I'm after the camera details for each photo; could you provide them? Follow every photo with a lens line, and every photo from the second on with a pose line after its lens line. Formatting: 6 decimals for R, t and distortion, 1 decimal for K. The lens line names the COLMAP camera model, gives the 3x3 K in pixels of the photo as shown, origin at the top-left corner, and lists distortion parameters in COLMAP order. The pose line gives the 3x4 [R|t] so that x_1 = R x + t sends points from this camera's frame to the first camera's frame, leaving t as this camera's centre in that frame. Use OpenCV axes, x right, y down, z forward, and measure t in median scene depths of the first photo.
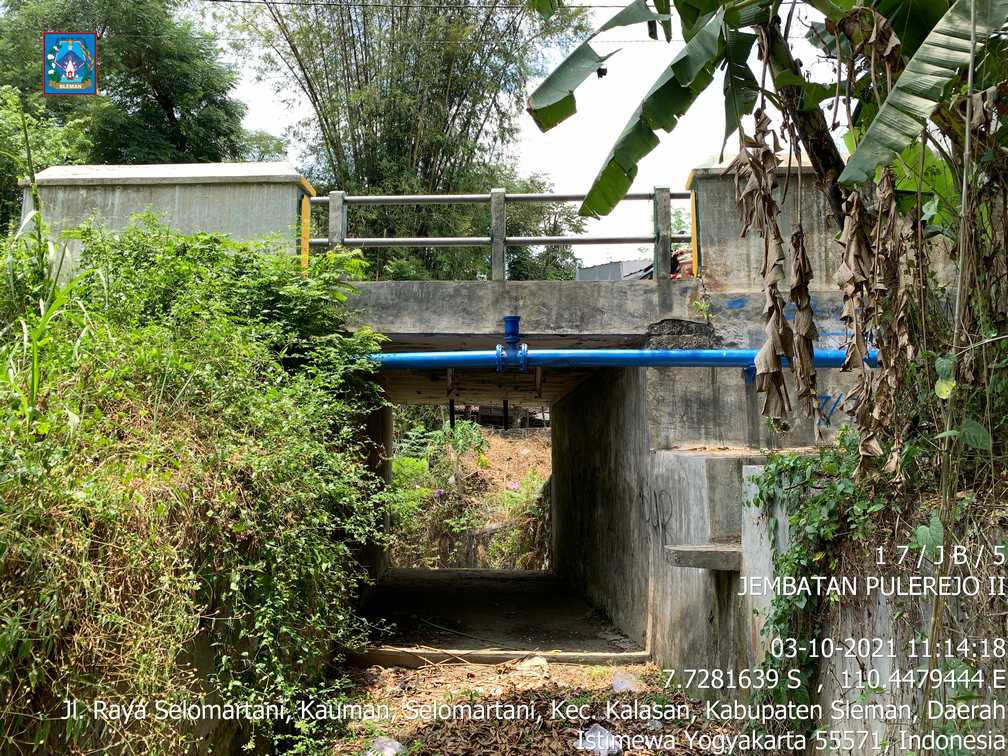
lens RADIAL K [[771.0, 0, 503.3], [0, 771.0, 379.6], [0, 0, 1]] dist [0.058278, -0.063423]
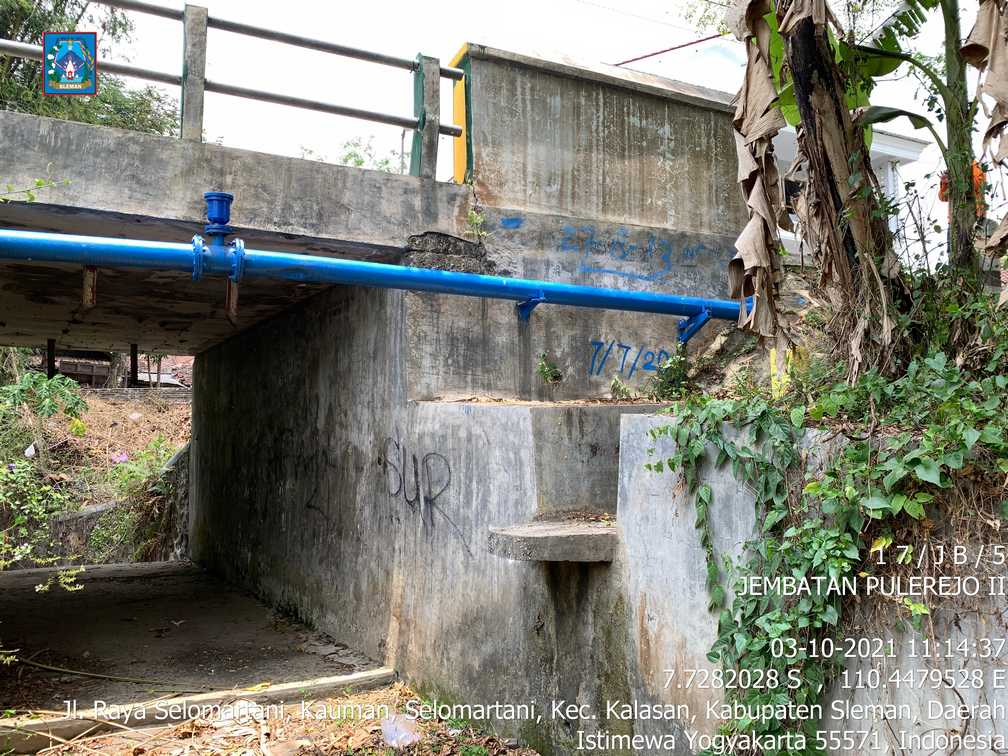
lens RADIAL K [[771.0, 0, 500.6], [0, 771.0, 377.0], [0, 0, 1]] dist [0.058278, -0.063423]
pose [[0.877742, 0.033353, 0.477971, -0.088115], [-0.050309, 0.998475, 0.022713, 0.044690], [-0.476485, -0.043982, 0.878082, 0.290209]]
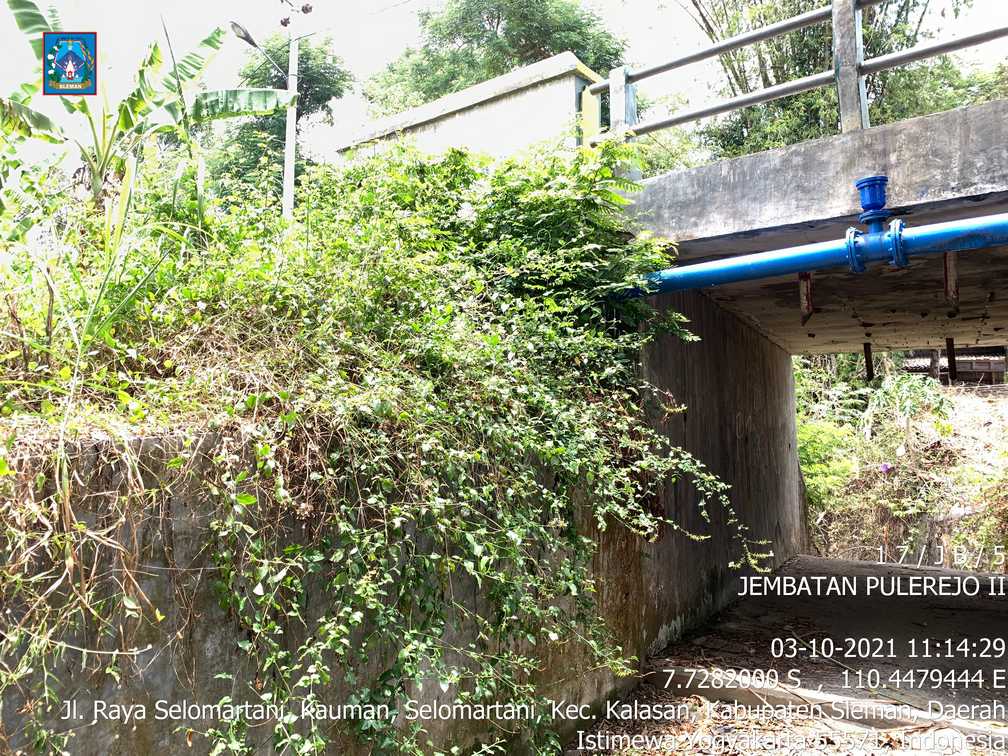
lens RADIAL K [[771.0, 0, 486.8], [0, 771.0, 372.6], [0, 0, 1]] dist [0.058278, -0.063423]
pose [[0.829056, -0.054402, -0.556512, 0.093200], [0.068736, 0.997623, 0.004874, 0.048303], [0.554924, -0.042293, 0.830825, 0.289225]]
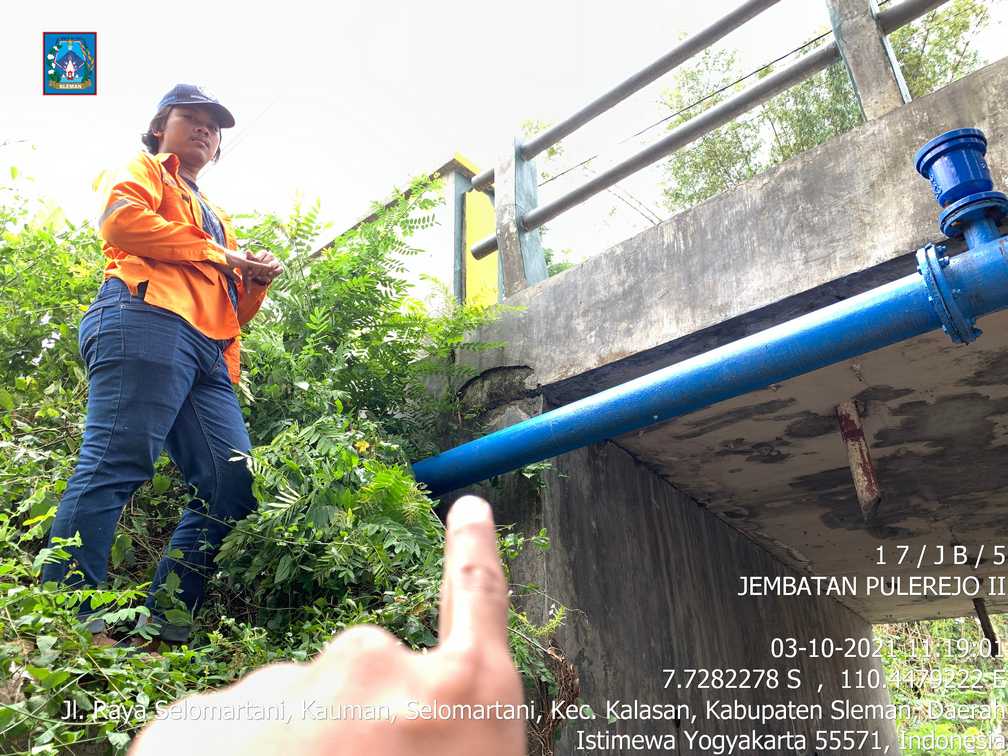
lens RADIAL K [[771.0, 0, 502.8], [0, 771.0, 381.2], [0, 0, 1]] dist [0.058278, -0.063423]
pose [[0.796126, -0.281855, -0.535482, 0.009269], [0.093711, 0.931652, -0.351058, 0.082975], [0.597830, 0.229306, 0.768126, 0.681846]]
